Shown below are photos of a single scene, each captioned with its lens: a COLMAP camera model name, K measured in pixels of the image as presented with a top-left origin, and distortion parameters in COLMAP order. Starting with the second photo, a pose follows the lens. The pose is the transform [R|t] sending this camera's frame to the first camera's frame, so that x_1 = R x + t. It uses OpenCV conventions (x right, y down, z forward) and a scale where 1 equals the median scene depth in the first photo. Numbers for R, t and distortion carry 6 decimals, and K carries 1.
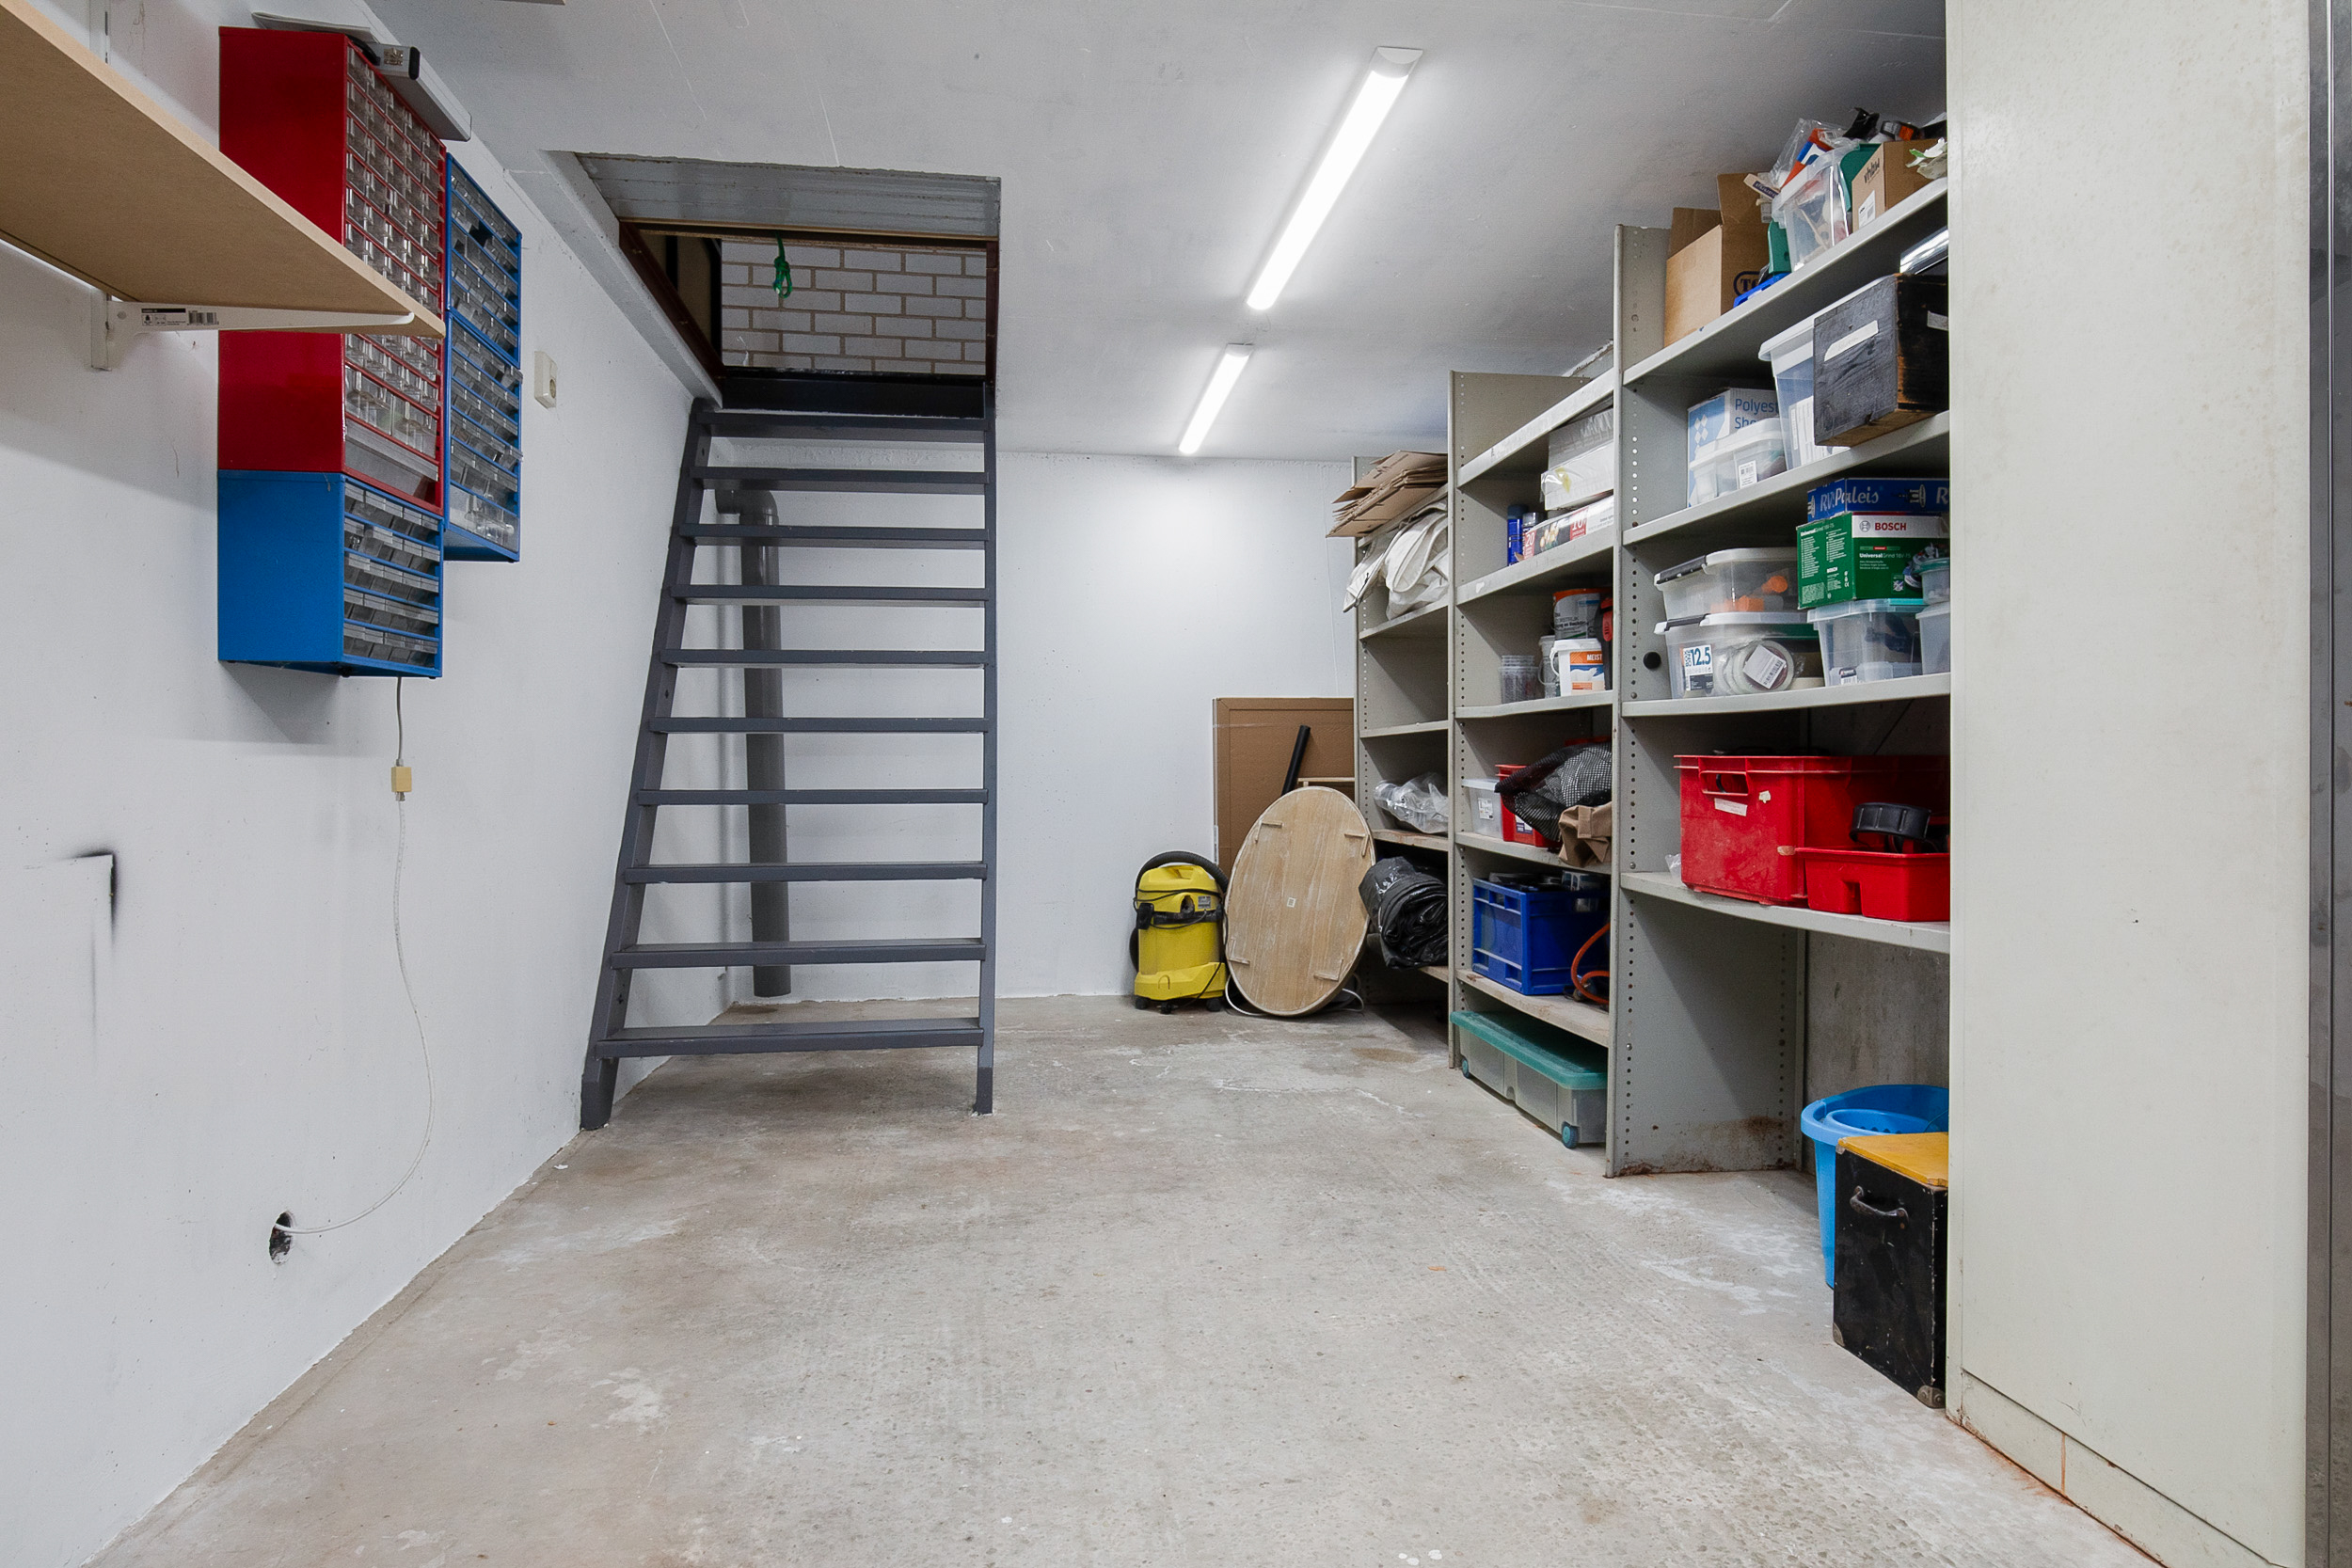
lens RADIAL K [[1322.0, 0, 1174.8], [0, 1322.0, 766.7], [0, 0, 1]] dist [-0.007014, -0.000621]
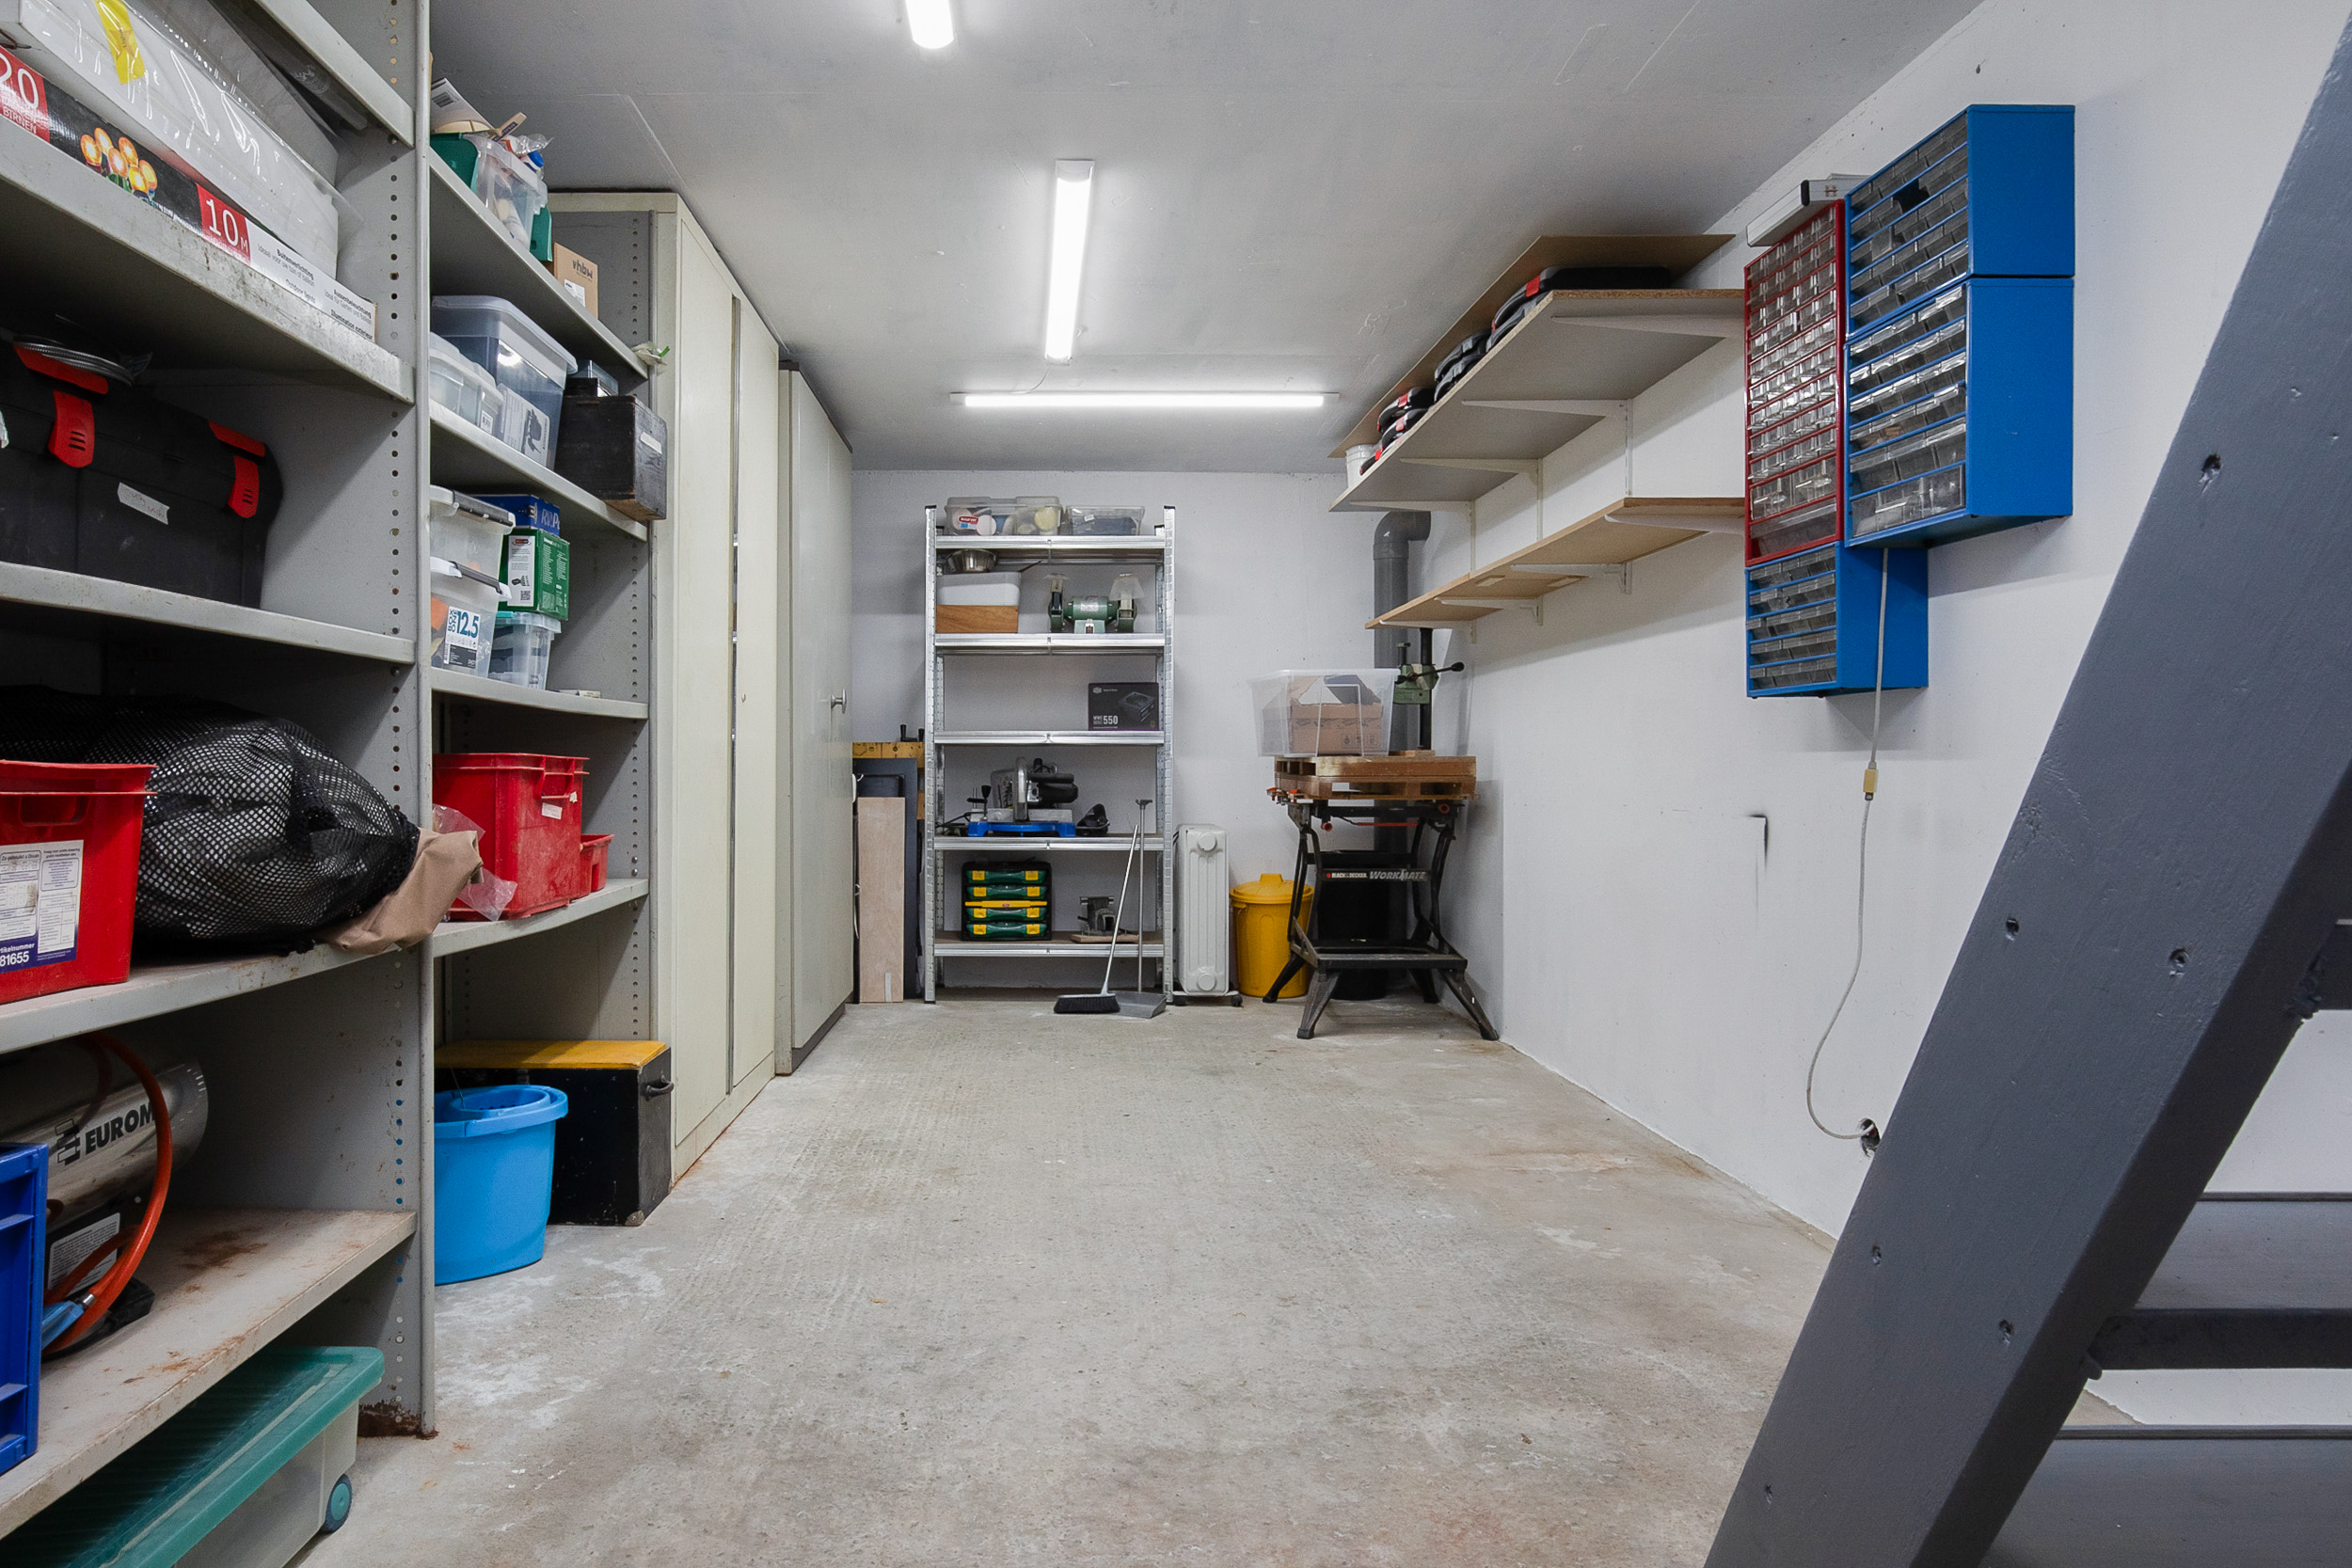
lens RADIAL K [[1322.0, 0, 1174.8], [0, 1322.0, 766.7], [0, 0, 1]] dist [-0.007014, -0.000621]
pose [[-0.999117, -0.000885, 0.042005, -0.050290], [-0.000959, 0.999998, -0.001727, 0.001806], [-0.042004, -0.001766, -0.999116, 1.910361]]
